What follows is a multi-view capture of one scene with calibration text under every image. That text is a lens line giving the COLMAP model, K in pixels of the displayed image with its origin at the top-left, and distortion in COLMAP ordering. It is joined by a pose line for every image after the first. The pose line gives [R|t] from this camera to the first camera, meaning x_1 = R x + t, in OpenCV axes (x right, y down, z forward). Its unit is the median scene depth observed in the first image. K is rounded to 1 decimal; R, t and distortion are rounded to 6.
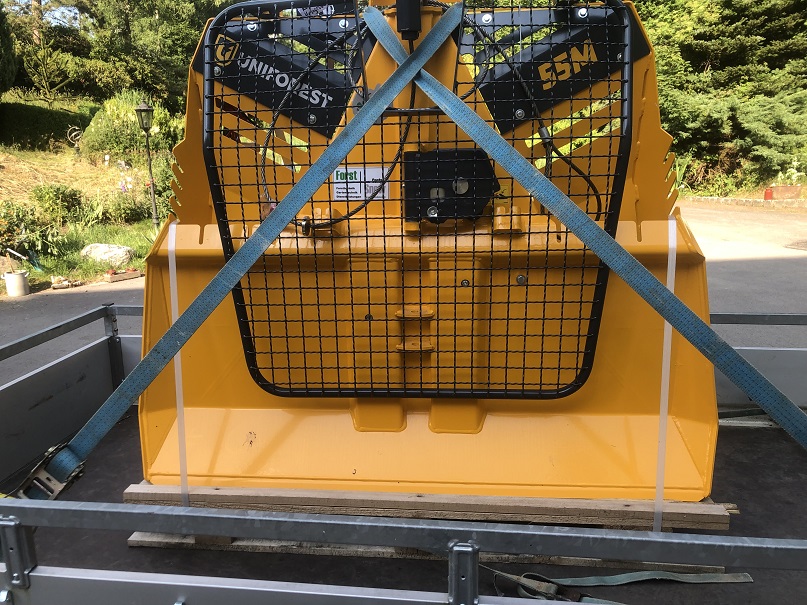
lens RADIAL K [[659.6, 0, 402.5], [0, 659.6, 299.3], [0, 0, 1]] dist [0.030859, -0.036053]
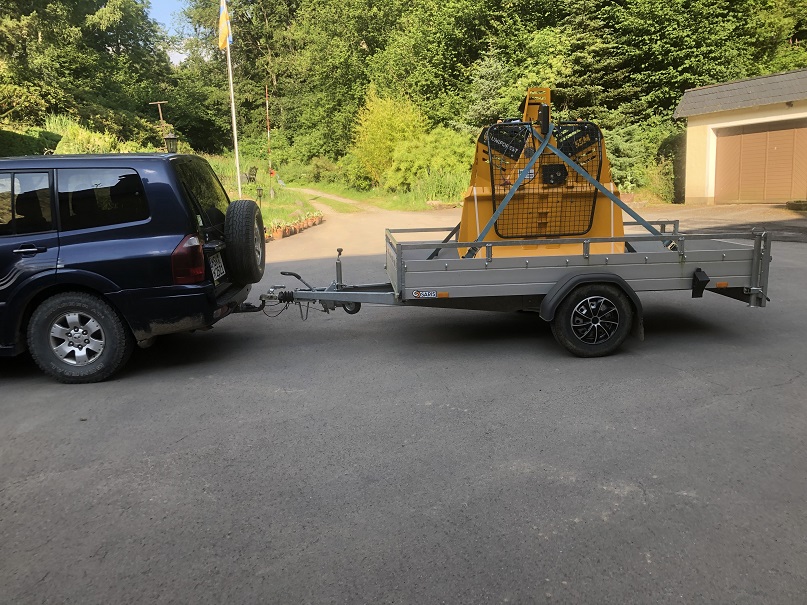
lens RADIAL K [[659.6, 0, 403.7], [0, 659.6, 301.4], [0, 0, 1]] dist [0.030859, -0.036053]
pose [[0.978334, -0.043367, 0.202439, -0.154797], [0.048784, 0.998570, -0.021844, 0.058080], [-0.201202, 0.031247, 0.979051, -0.243377]]
